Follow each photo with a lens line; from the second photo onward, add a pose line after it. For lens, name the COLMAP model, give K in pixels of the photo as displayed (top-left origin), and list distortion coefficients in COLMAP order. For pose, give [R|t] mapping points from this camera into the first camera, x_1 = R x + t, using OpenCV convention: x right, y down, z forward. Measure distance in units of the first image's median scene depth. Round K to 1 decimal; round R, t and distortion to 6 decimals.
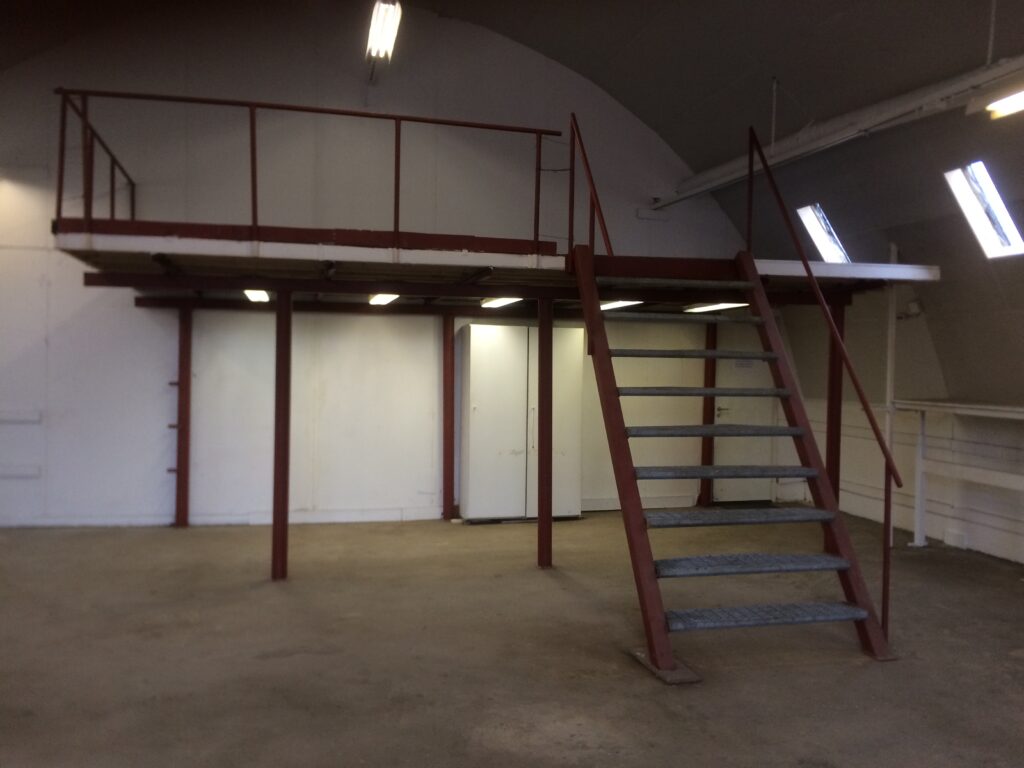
lens RADIAL K [[881.5, 0, 510.5], [0, 881.5, 383.6], [0, 0, 1]] dist [0.072123, -0.089115]
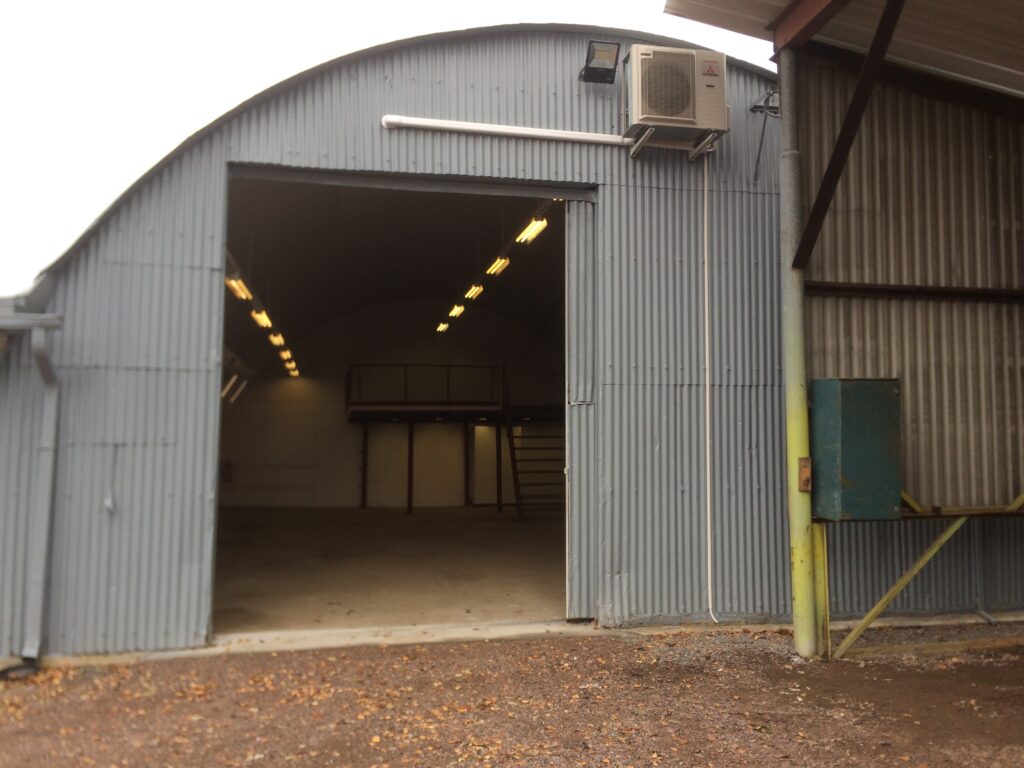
lens RADIAL K [[881.5, 0, 513.2], [0, 881.5, 386.7], [0, 0, 1]] dist [0.072123, -0.089115]
pose [[0.999357, -0.020412, -0.029470, 0.149882], [0.017643, 0.995663, -0.091347, 0.053659], [0.031207, 0.090769, 0.995383, -1.601702]]
